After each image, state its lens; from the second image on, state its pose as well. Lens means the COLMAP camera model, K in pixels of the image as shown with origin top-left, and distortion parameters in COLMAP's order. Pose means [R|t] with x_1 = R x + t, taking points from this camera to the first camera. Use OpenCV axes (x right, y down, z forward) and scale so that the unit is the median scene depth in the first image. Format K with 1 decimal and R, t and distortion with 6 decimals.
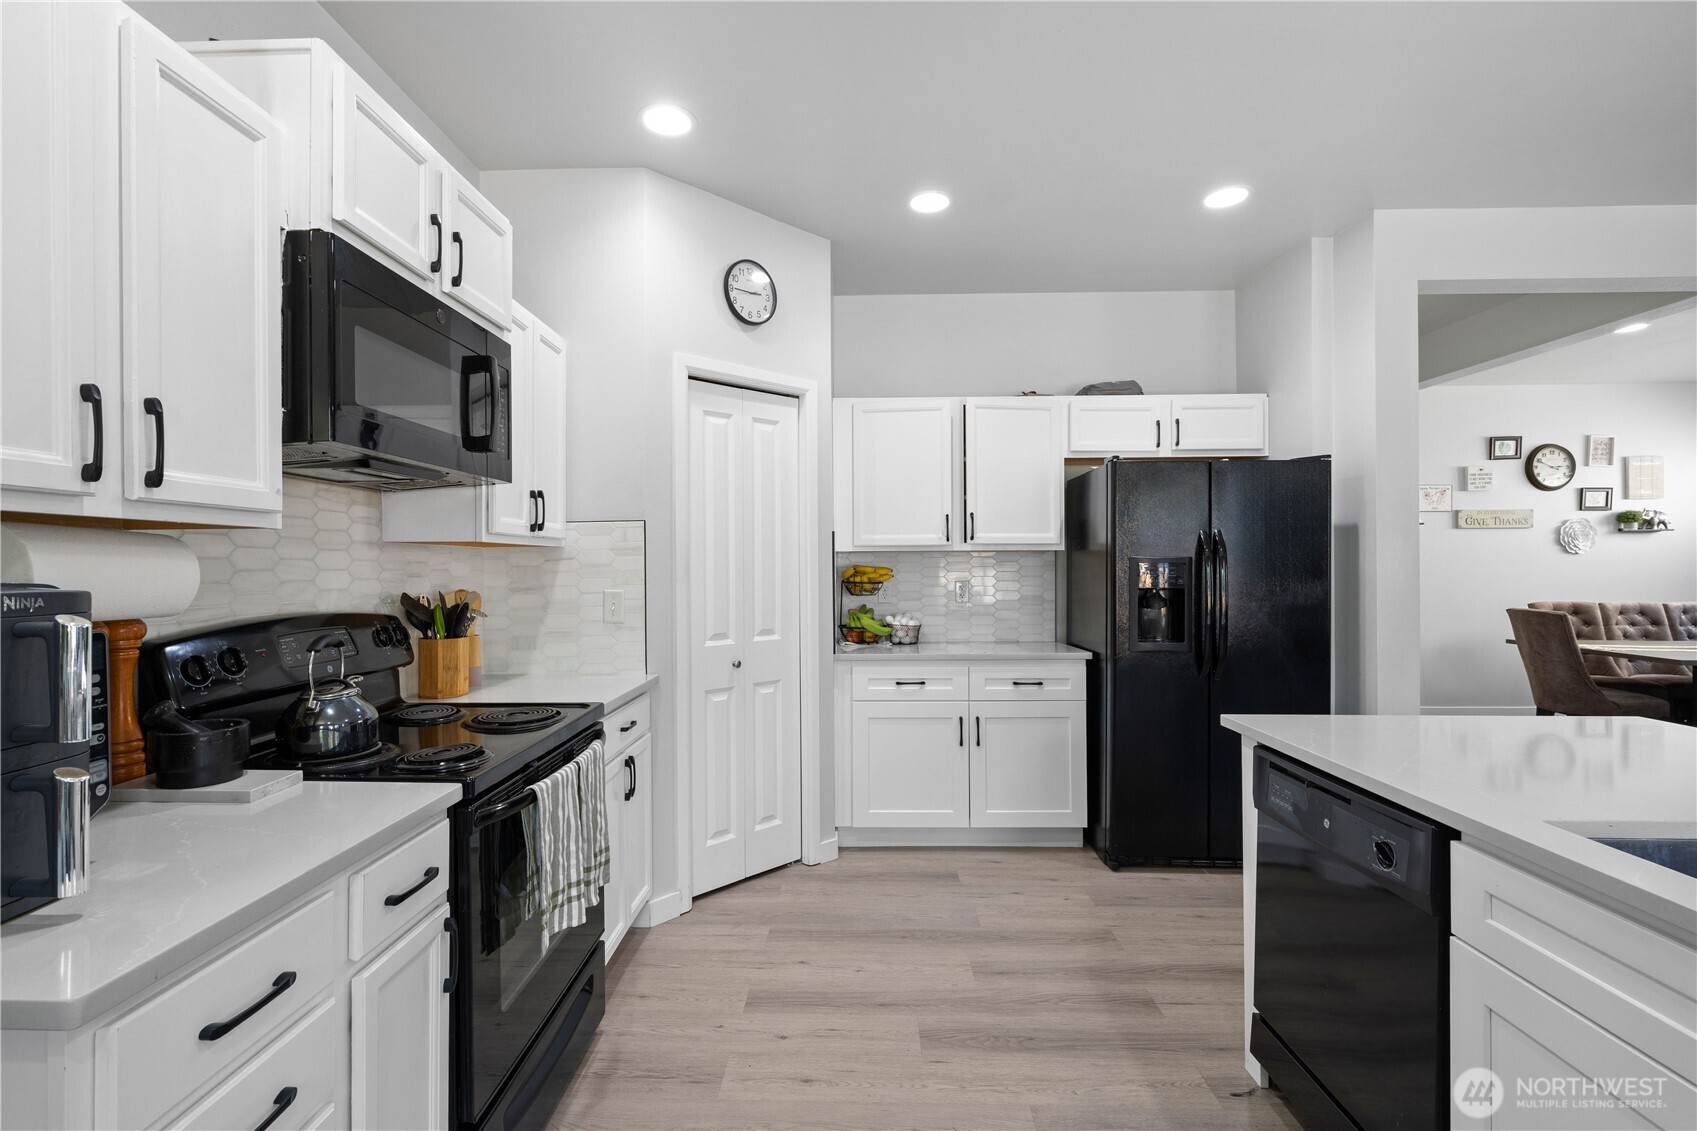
lens RADIAL K [[777.9, 0, 832.2], [0, 777.9, 565.0], [0, 0, 1]] dist [-0.003885, 0.001993]
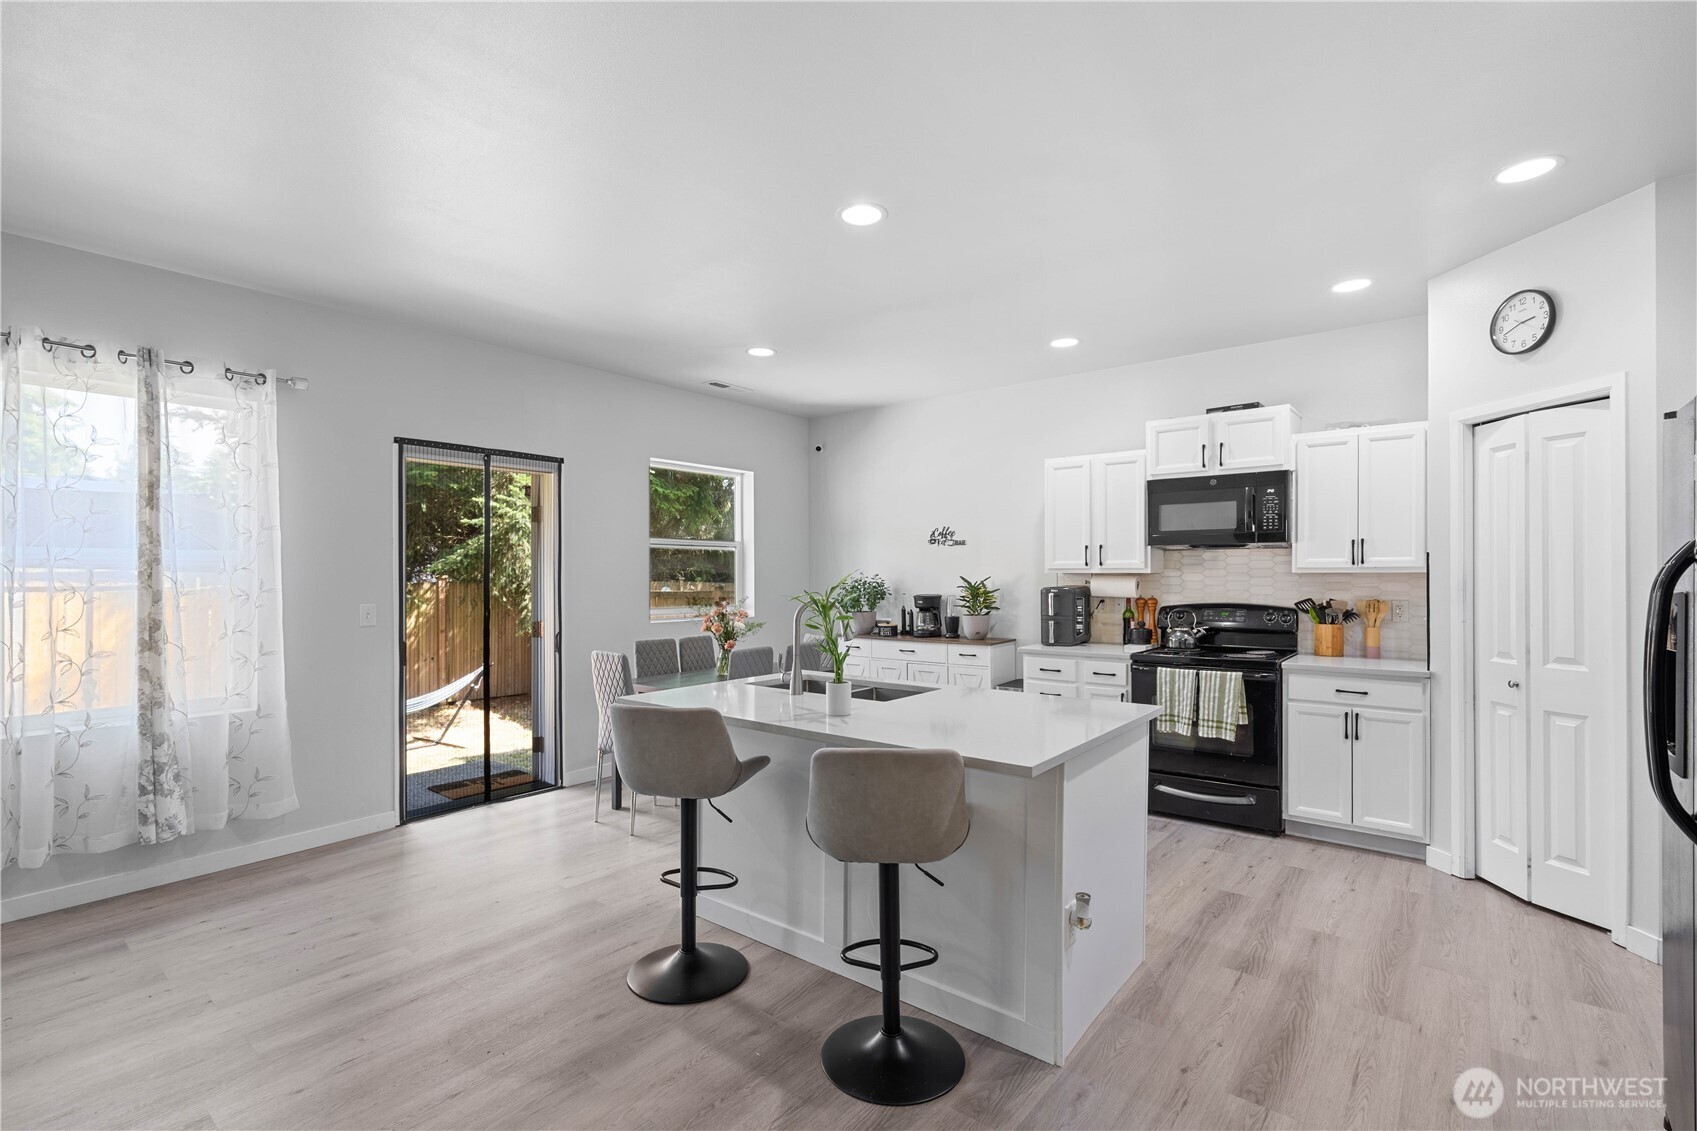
lens RADIAL K [[777.9, 0, 836.4], [0, 777.9, 577.2], [0, 0, 1]] dist [-0.003885, 0.001993]
pose [[-0.607227, 0.009956, -0.794466, 0.945232], [0.005978, 0.999950, 0.007962, -0.021983], [0.794506, 0.000086, -0.607257, 0.679393]]
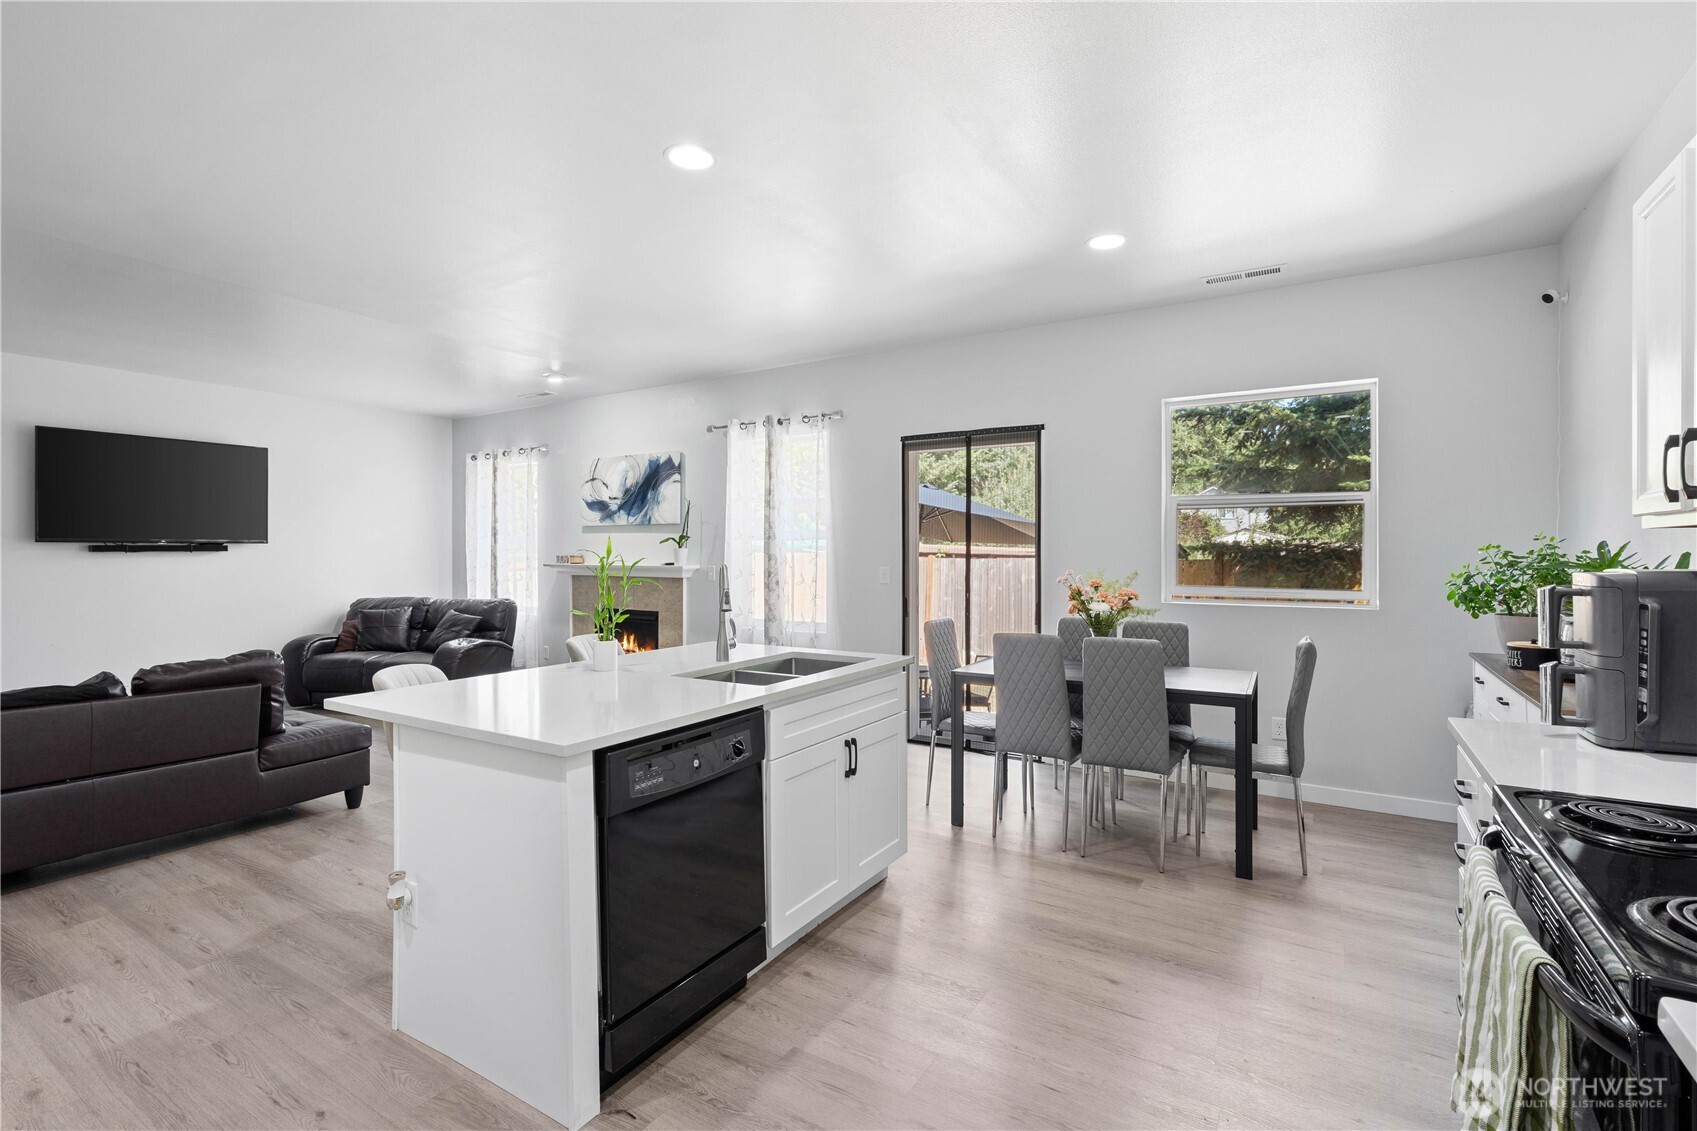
lens RADIAL K [[777.9, 0, 836.2], [0, 777.9, 554.5], [0, 0, 1]] dist [-0.003885, 0.001993]
pose [[-0.859081, 0.005249, 0.511813, -0.088613], [0.006855, 0.999976, 0.001250, -0.006225], [-0.511794, 0.004583, -0.859096, 0.778766]]
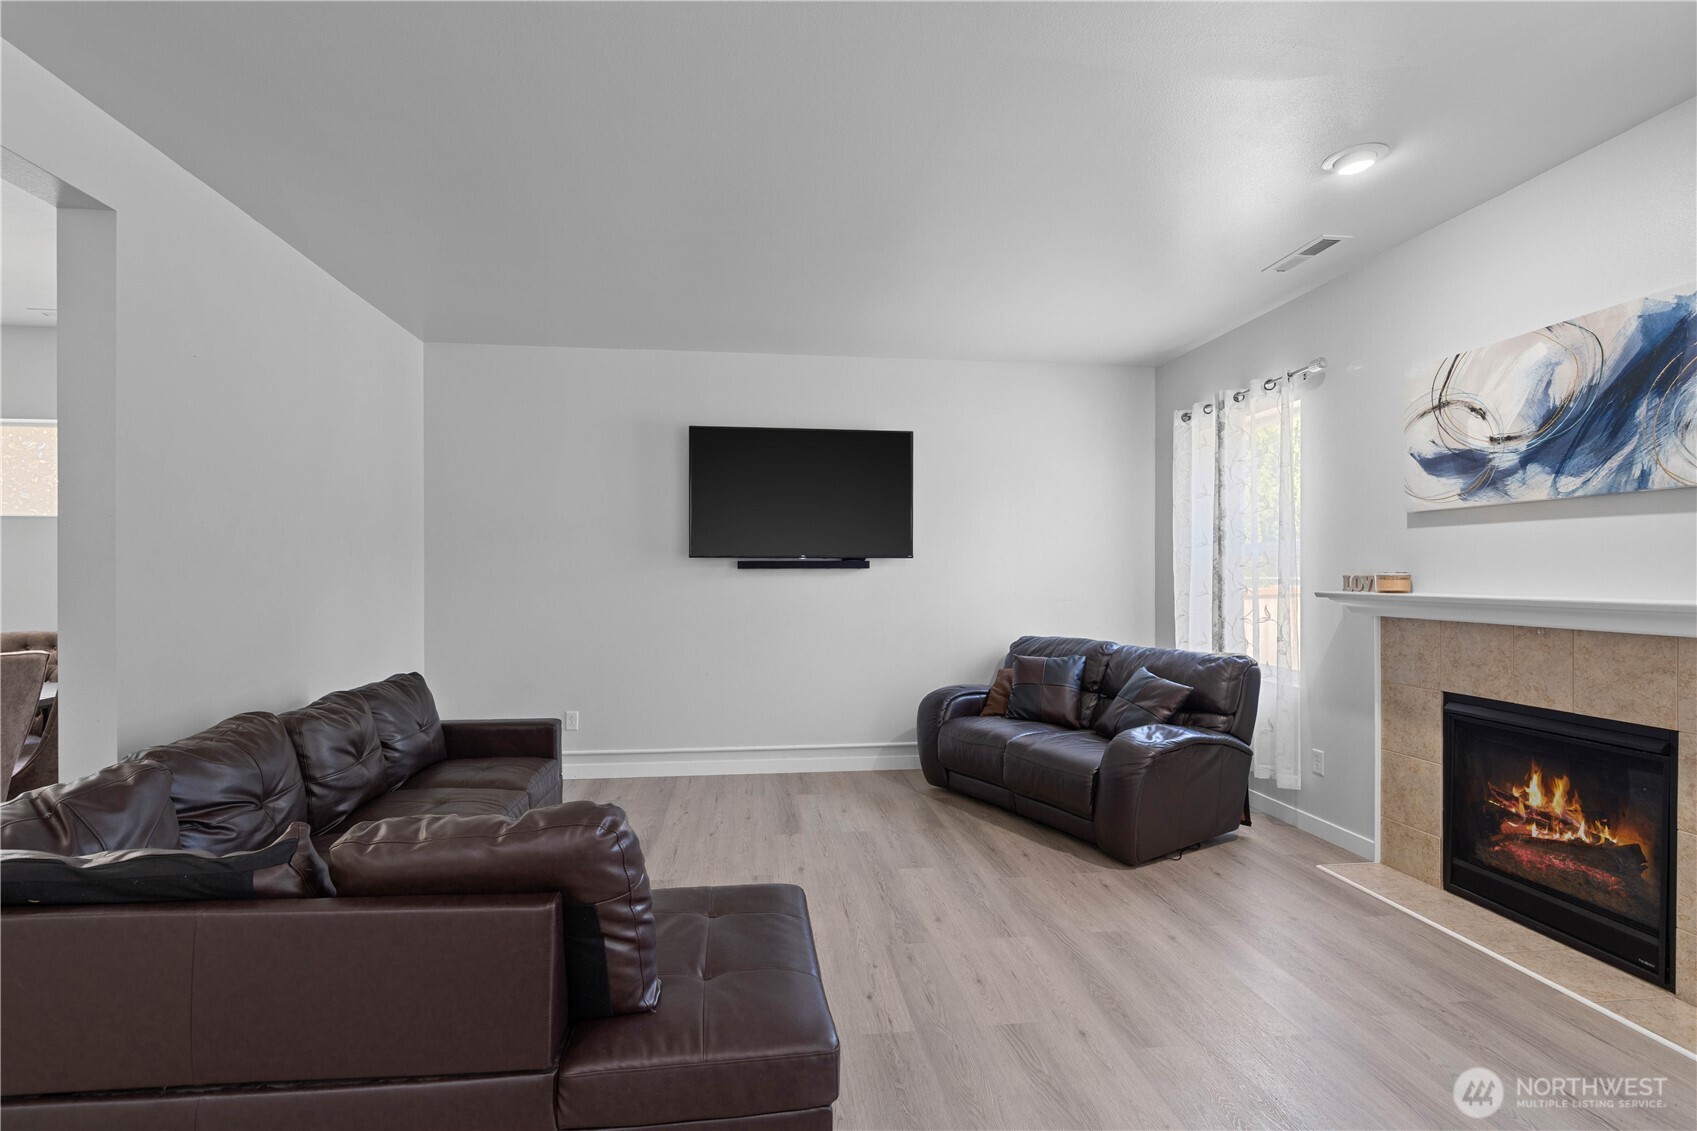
lens RADIAL K [[777.9, 0, 839.7], [0, 777.9, 570.9], [0, 0, 1]] dist [-0.003885, 0.001993]
pose [[-0.154433, 0.011100, 0.987941, 0.577205], [-0.001044, 0.999934, -0.011398, -0.000989], [-0.988003, -0.002791, -0.154412, 0.288968]]
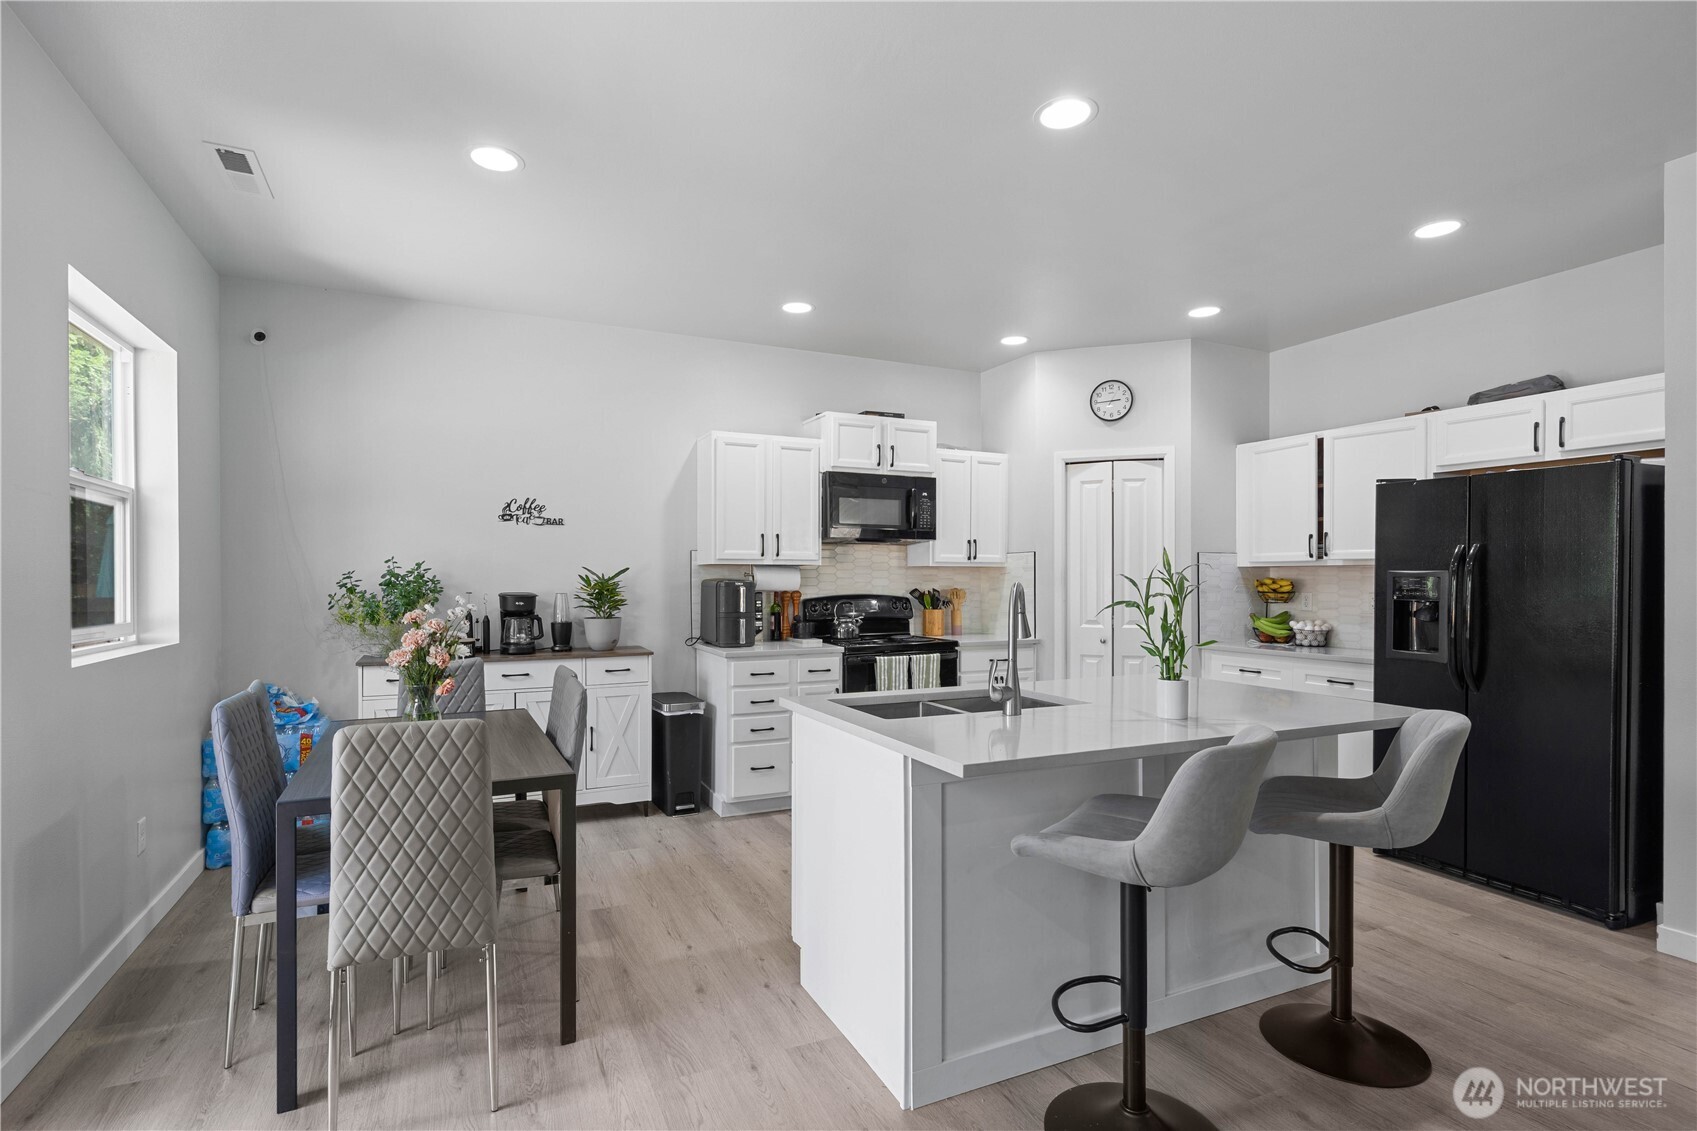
lens RADIAL K [[806.4, 0, 847.9], [0, 806.4, 595.7], [0, 0, 1]] dist [-0.012093, 0.003207]
pose [[0.450669, 0.024741, -0.892348, 0.825198], [-0.003313, 0.999655, 0.026043, -0.002187], [0.892685, -0.008780, 0.450595, -0.145814]]
